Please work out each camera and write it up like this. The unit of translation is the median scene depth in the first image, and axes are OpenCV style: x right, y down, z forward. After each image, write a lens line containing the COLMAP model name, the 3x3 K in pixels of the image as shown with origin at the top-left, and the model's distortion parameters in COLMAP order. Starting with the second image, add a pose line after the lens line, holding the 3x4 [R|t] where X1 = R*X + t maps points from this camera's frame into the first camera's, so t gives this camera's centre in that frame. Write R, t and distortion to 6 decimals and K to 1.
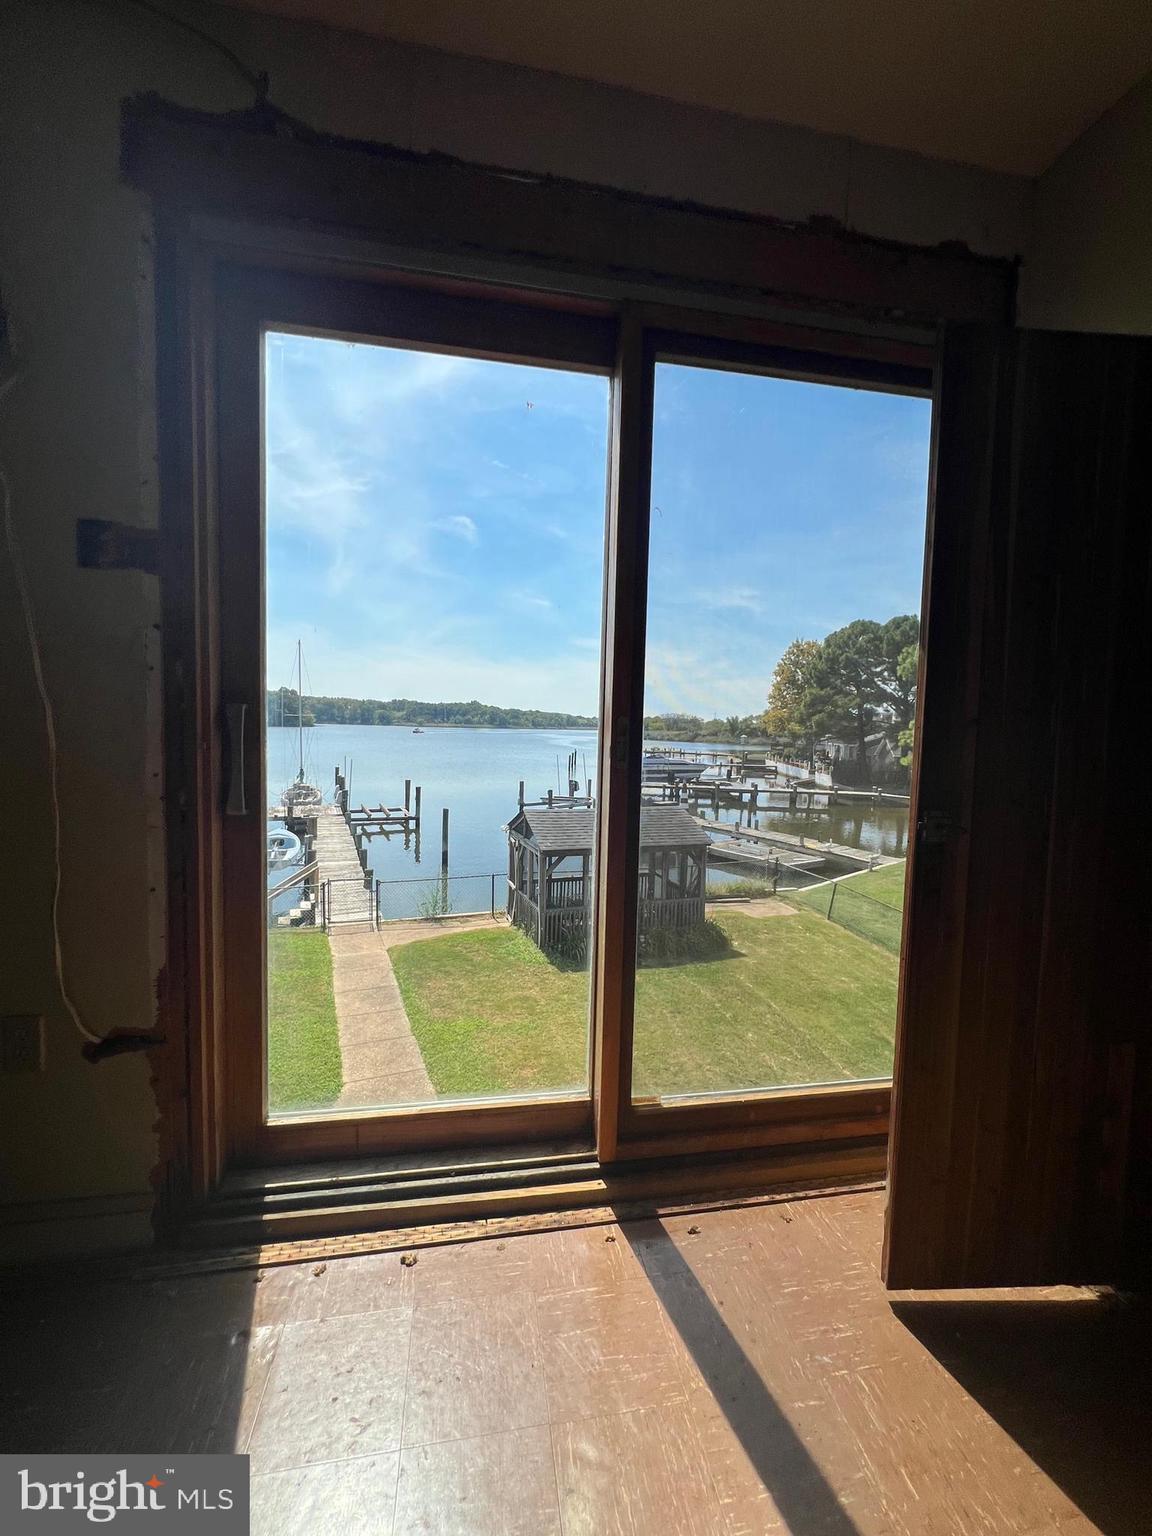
lens RADIAL K [[617.8, 0, 576.0], [0, 617.8, 768.0], [0, 0, 1]] dist [0.001333, 0.000153]
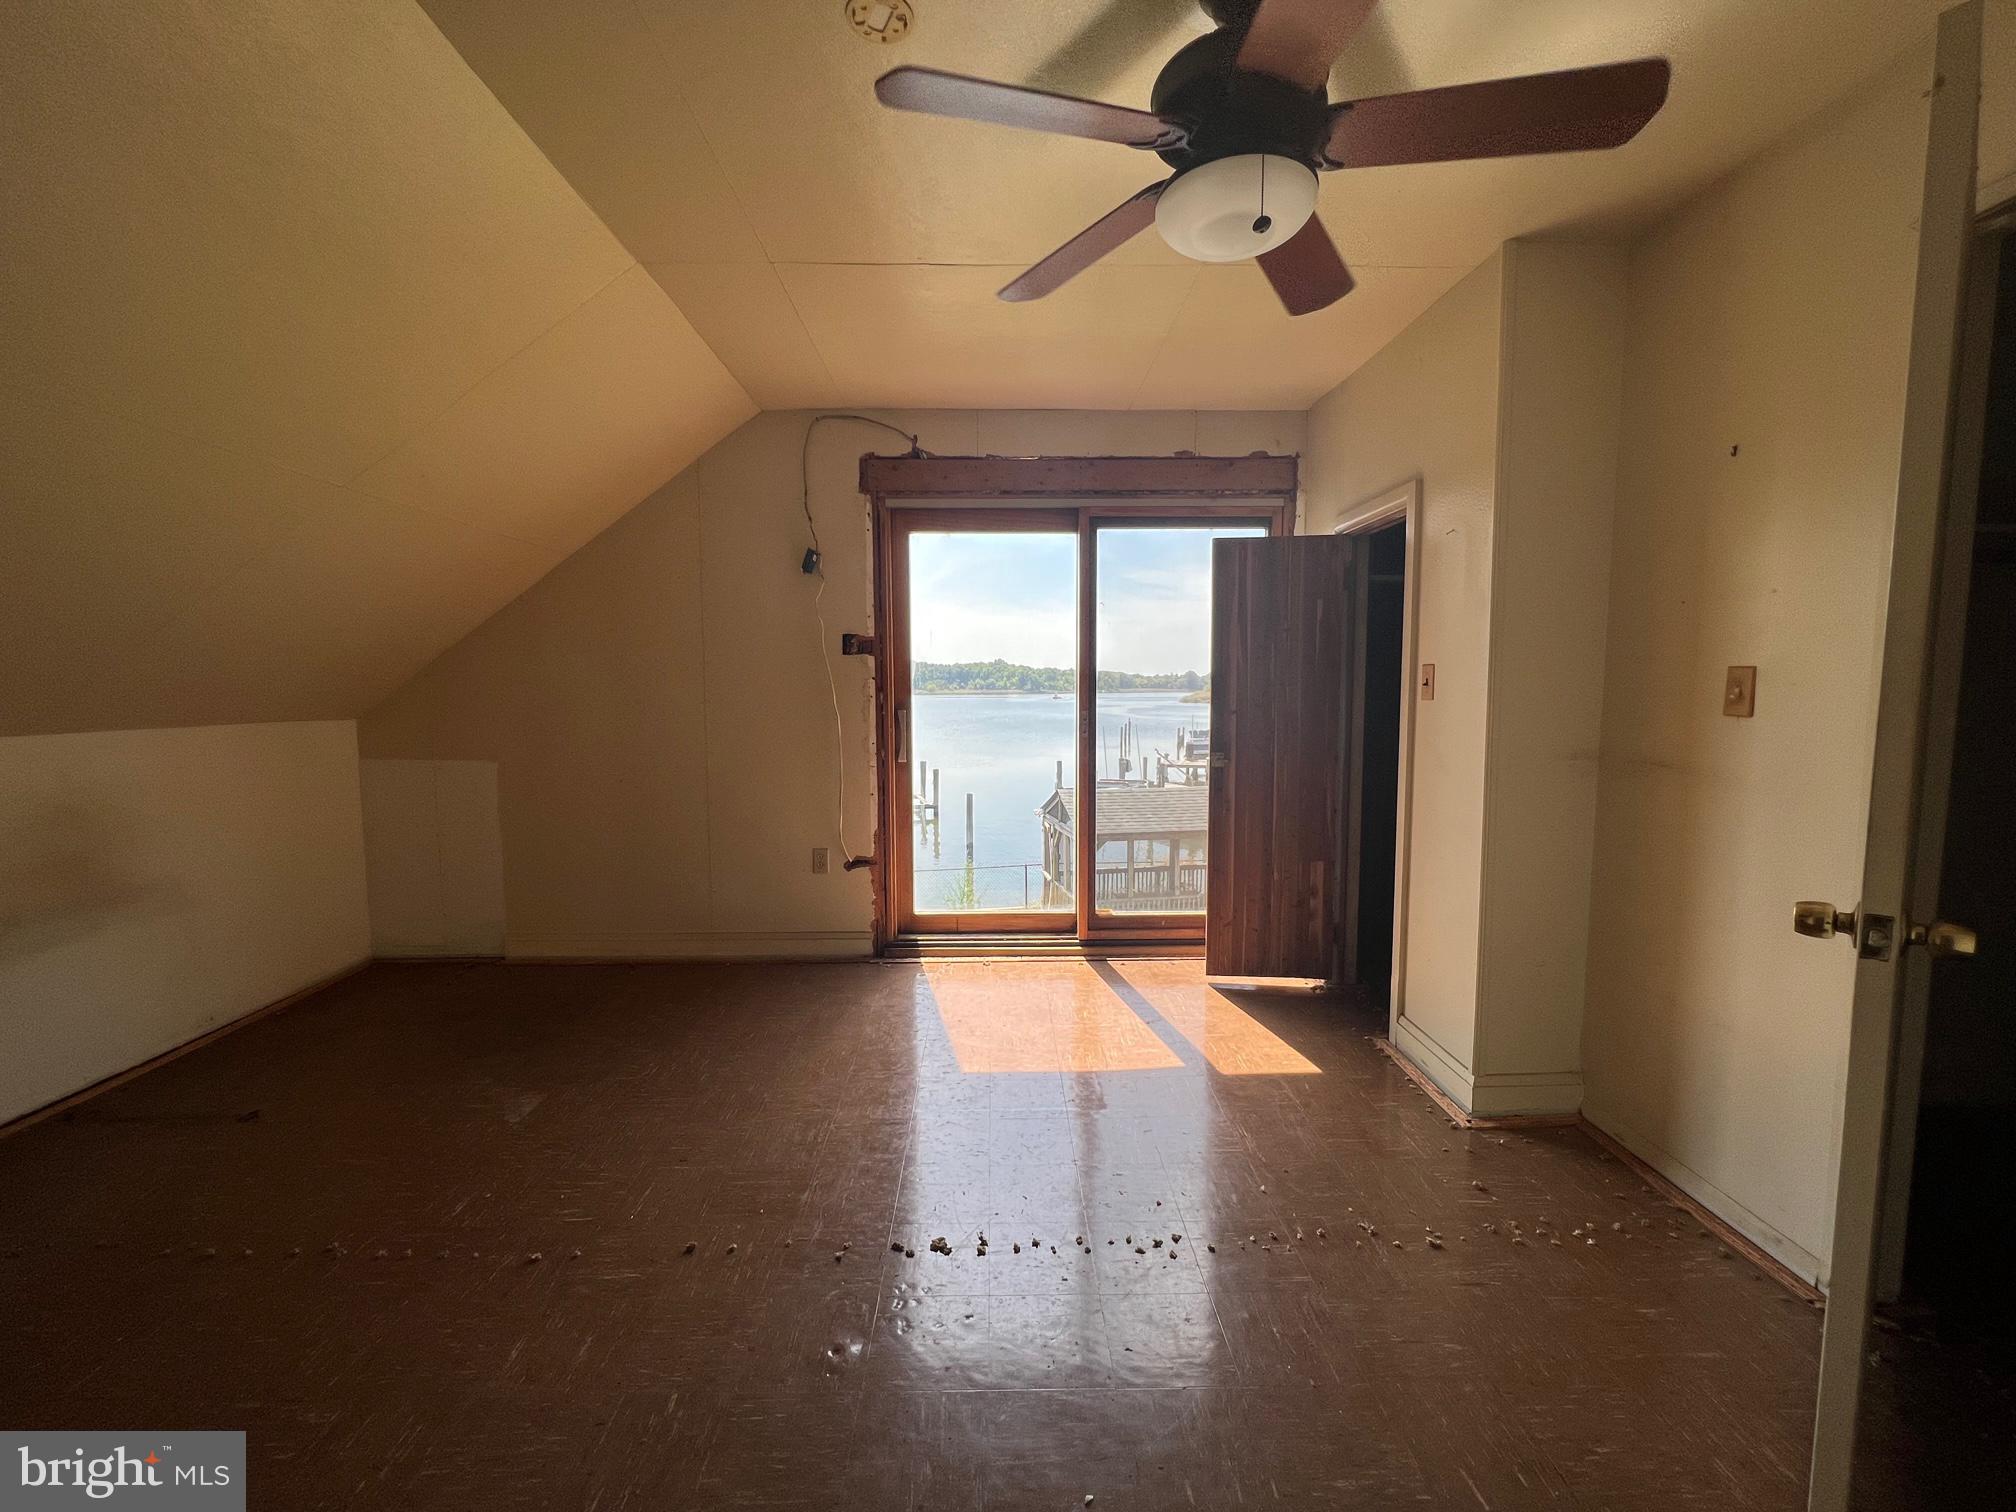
lens RADIAL K [[810.8, 0, 1008.0], [0, 810.8, 756.0], [0, 0, 1]] dist [0.001333, 0.000153]
pose [[0.988062, -0.017720, -0.153035, 0.217634], [0.019835, 0.999727, 0.012308, 0.025003], [0.152775, -0.015197, 0.988144, -1.543196]]
